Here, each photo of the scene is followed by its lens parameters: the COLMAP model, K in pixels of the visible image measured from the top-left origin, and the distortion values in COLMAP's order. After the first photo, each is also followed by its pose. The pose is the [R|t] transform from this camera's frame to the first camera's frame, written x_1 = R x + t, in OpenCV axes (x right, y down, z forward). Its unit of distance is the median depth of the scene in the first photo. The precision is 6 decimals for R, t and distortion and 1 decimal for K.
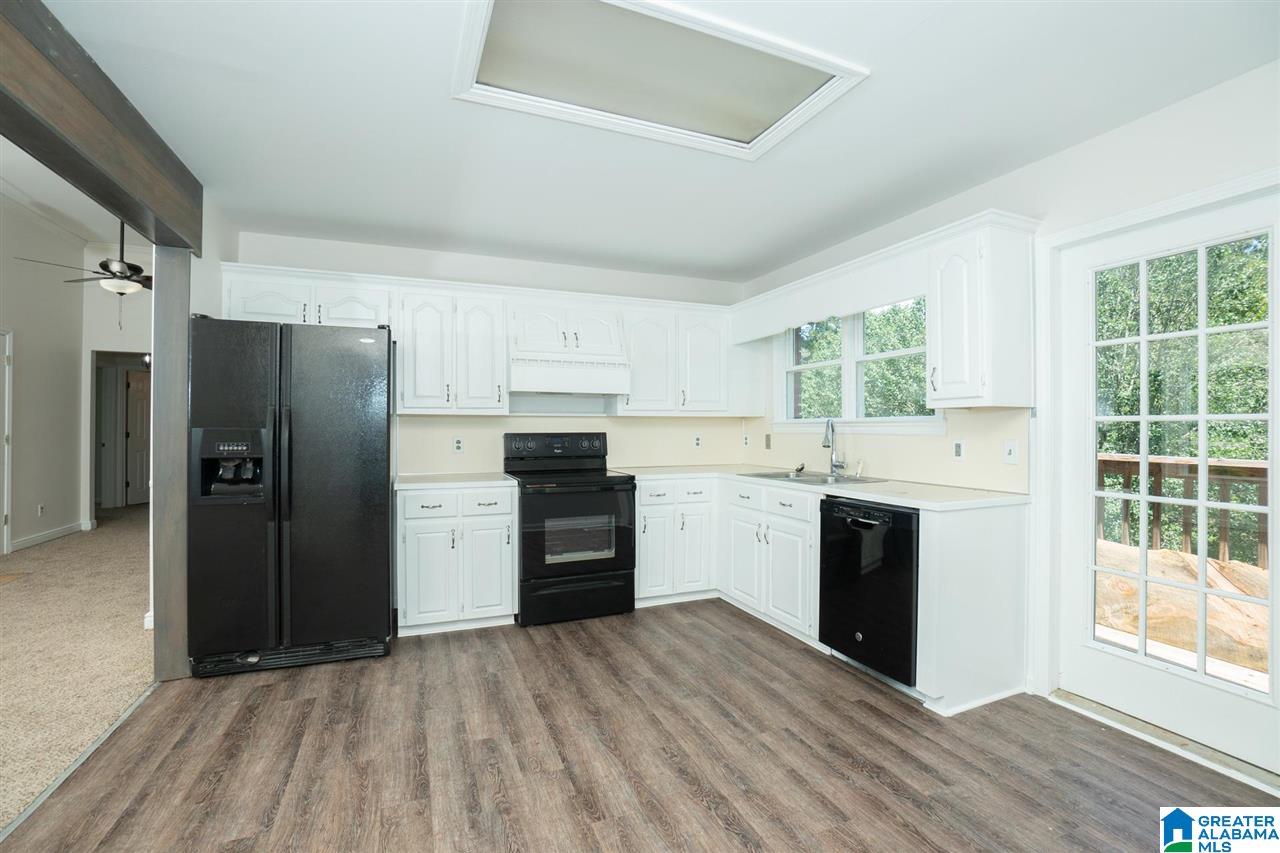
lens RADIAL K [[568.6, 0, 631.4], [0, 568.6, 427.1], [0, 0, 1]] dist [-0.063931, 0.021037]
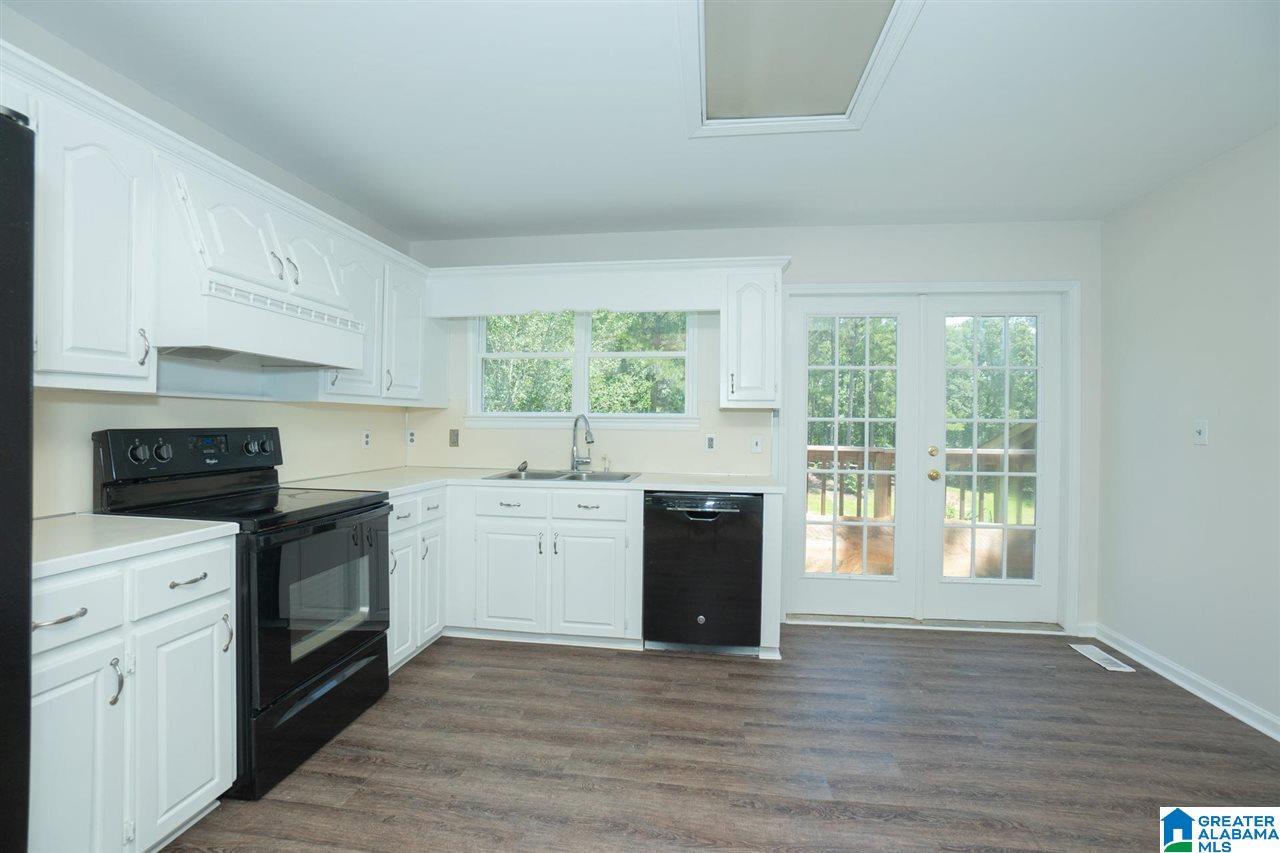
lens RADIAL K [[568.6, 0, 631.4], [0, 568.6, 427.1], [0, 0, 1]] dist [-0.063931, 0.021037]
pose [[0.492129, 0.001258, 0.870521, -0.574586], [-0.017301, 0.999816, 0.008336, -0.004129], [-0.870350, -0.019164, 0.492060, 0.555607]]
